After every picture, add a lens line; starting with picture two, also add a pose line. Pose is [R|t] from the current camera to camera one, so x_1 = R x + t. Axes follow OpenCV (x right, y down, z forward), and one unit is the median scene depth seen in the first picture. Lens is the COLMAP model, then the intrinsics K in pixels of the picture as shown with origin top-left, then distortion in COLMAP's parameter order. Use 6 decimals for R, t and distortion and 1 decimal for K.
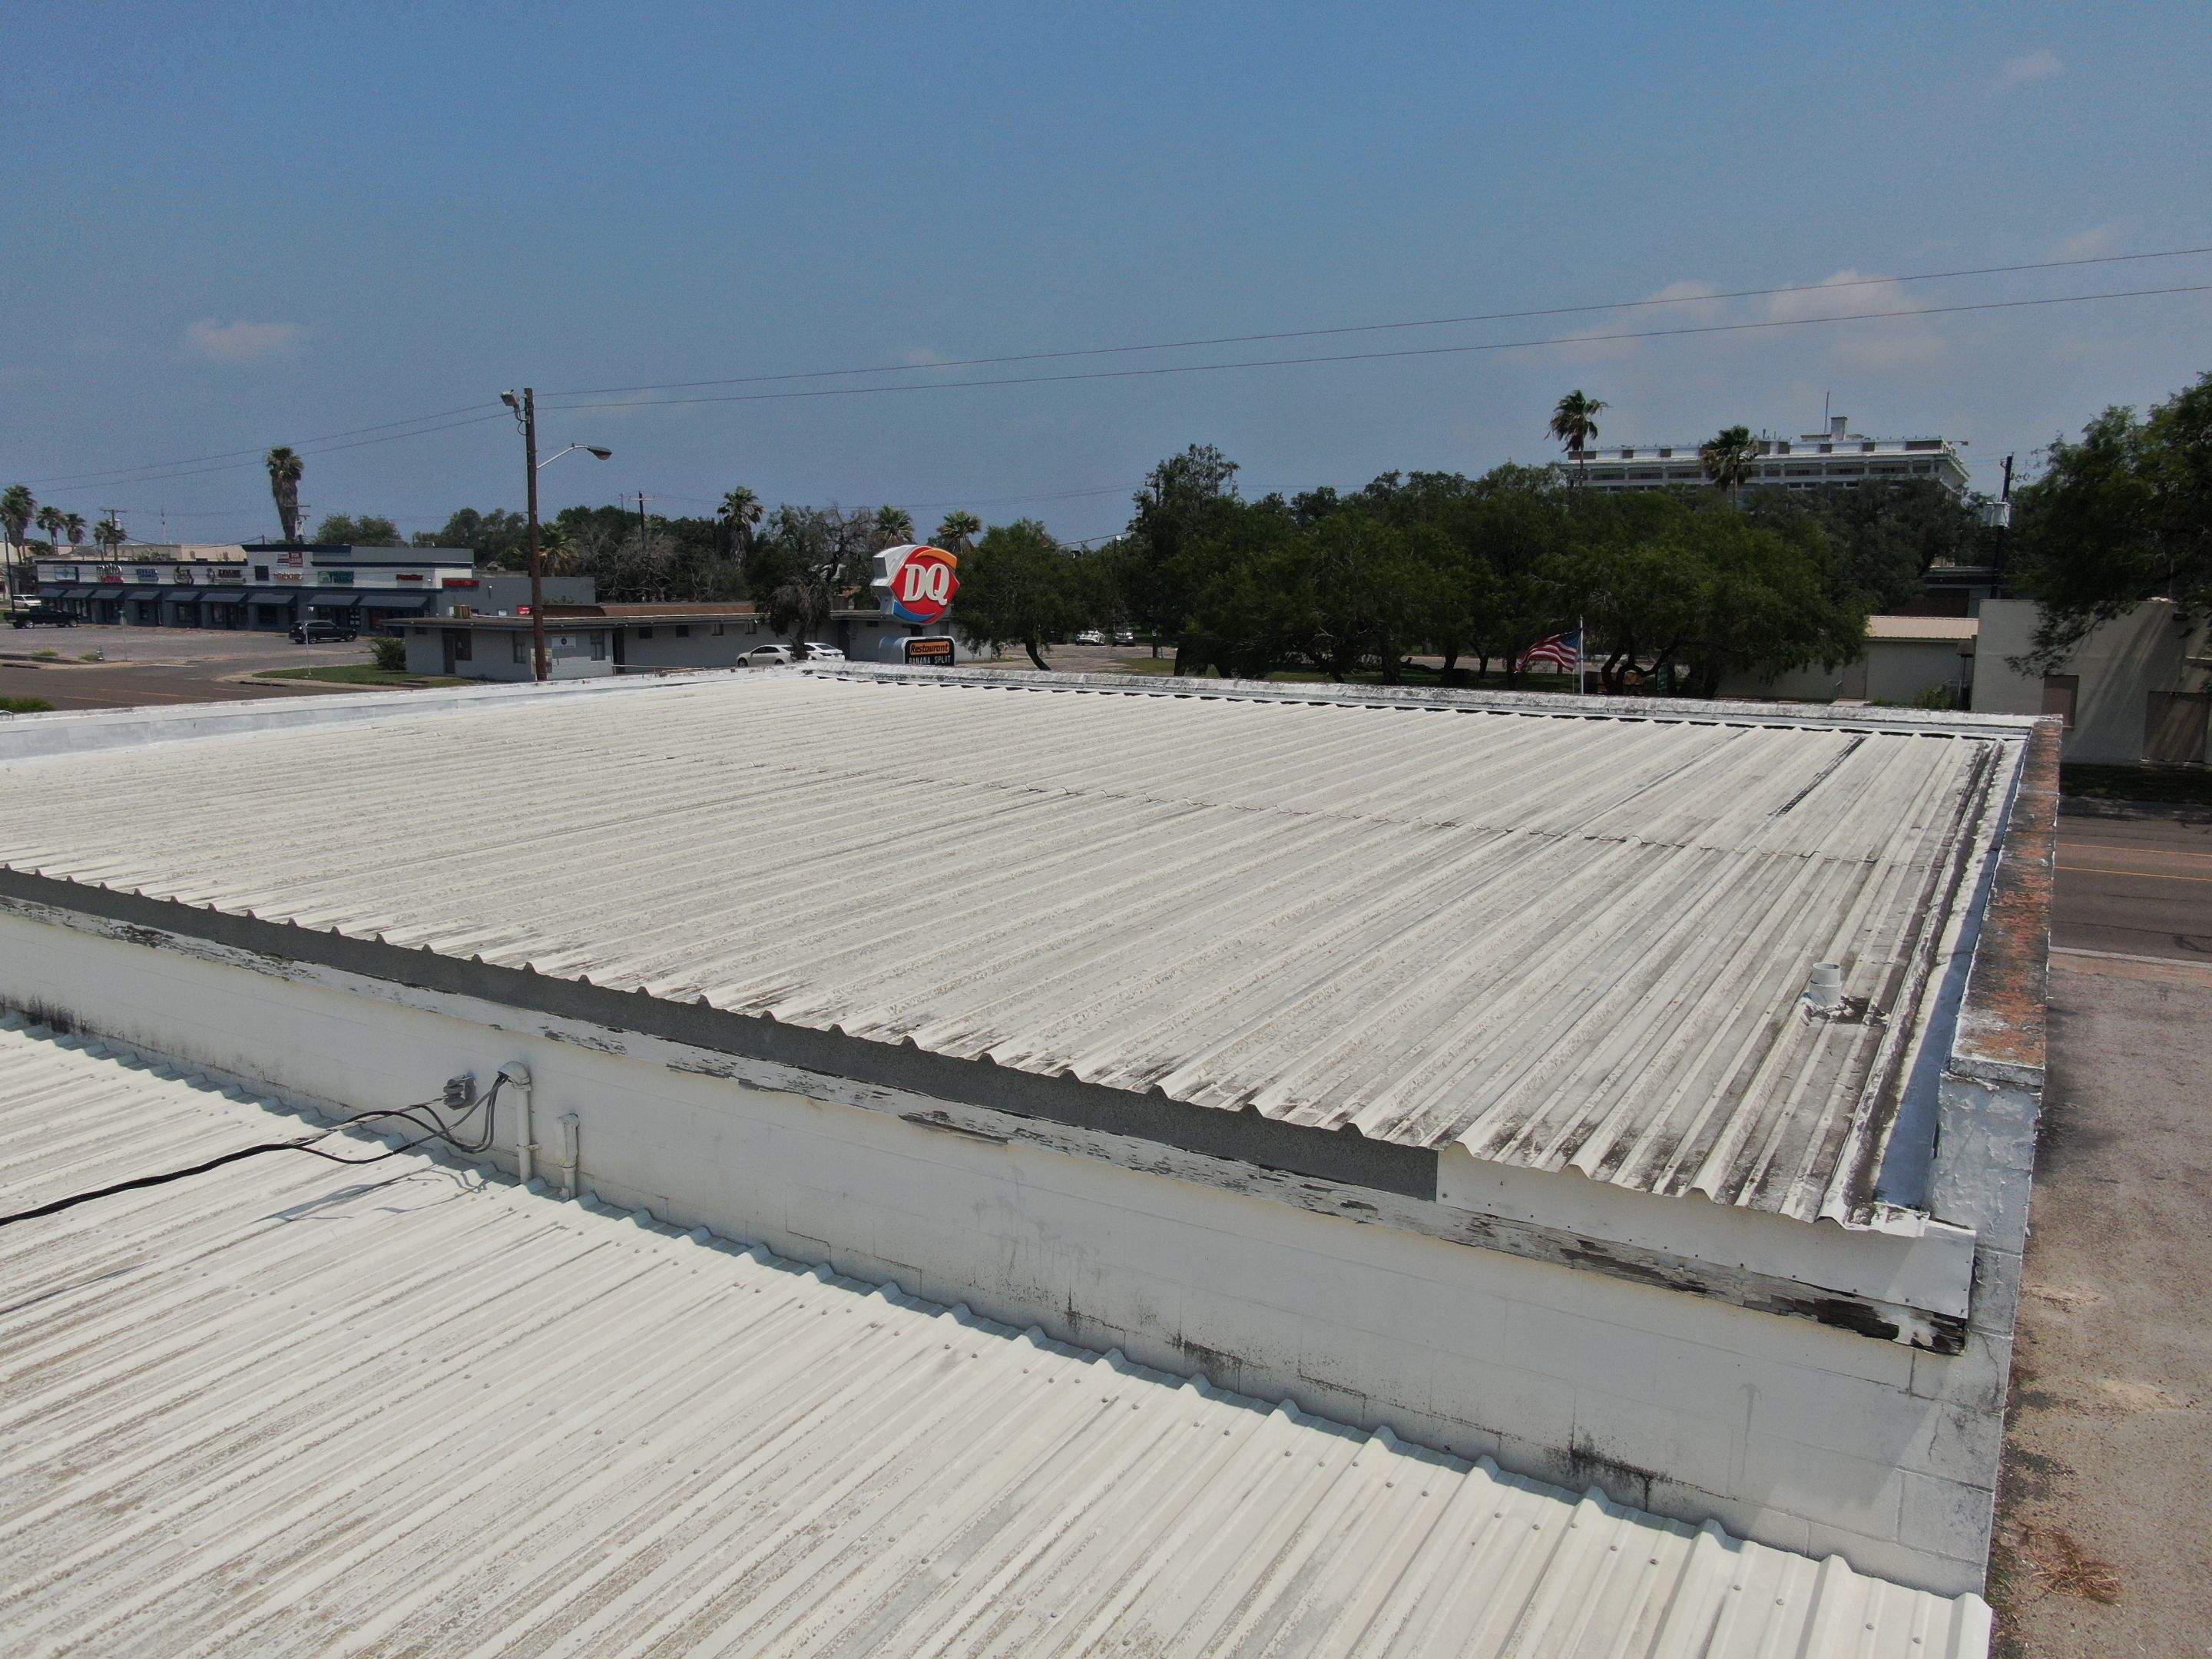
lens RADIAL K [[1594.3, 0, 1104.9], [0, 1594.3, 831.7], [0, 0, 1]] dist [-0.022159, 0.011680]
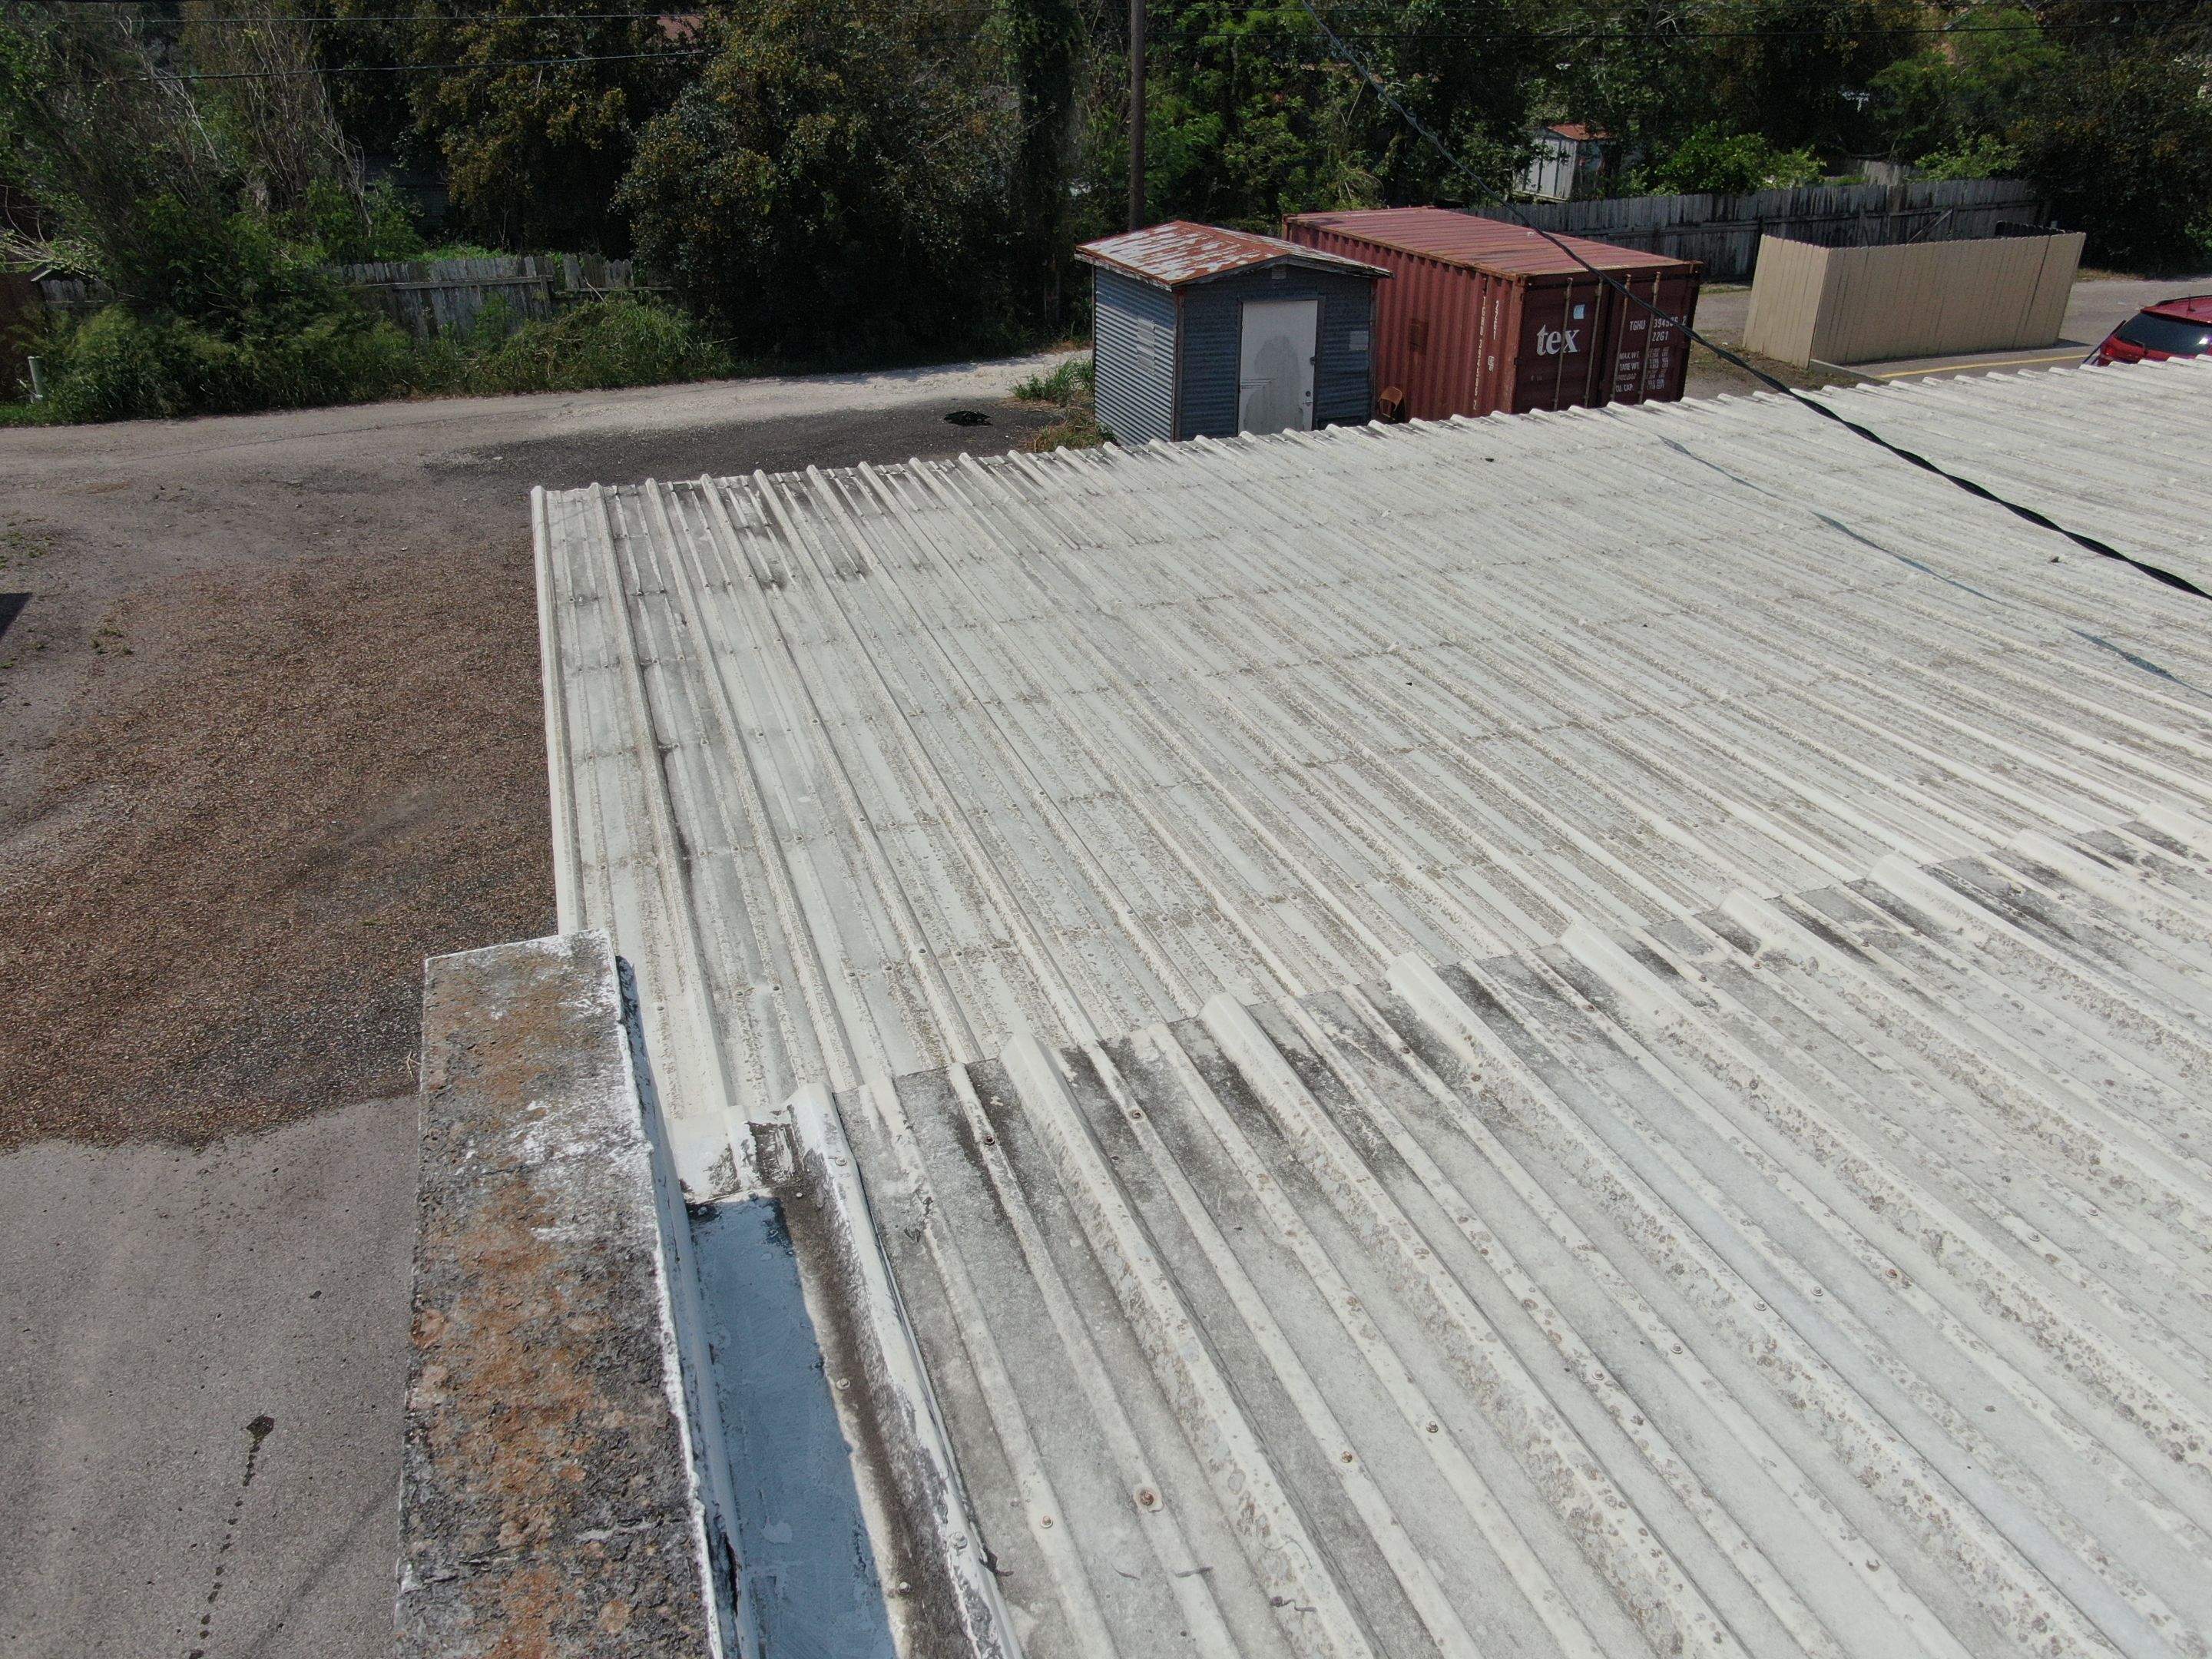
lens RADIAL K [[1590.1, 0, 1109.3], [0, 1590.1, 832.2], [0, 0, 1]] dist [-0.015761, 0.004695]
pose [[-0.639409, 0.355285, -0.681857, 0.490003], [-0.122486, 0.828438, 0.546523, -0.102948], [0.759048, 0.432970, -0.486193, 0.869449]]
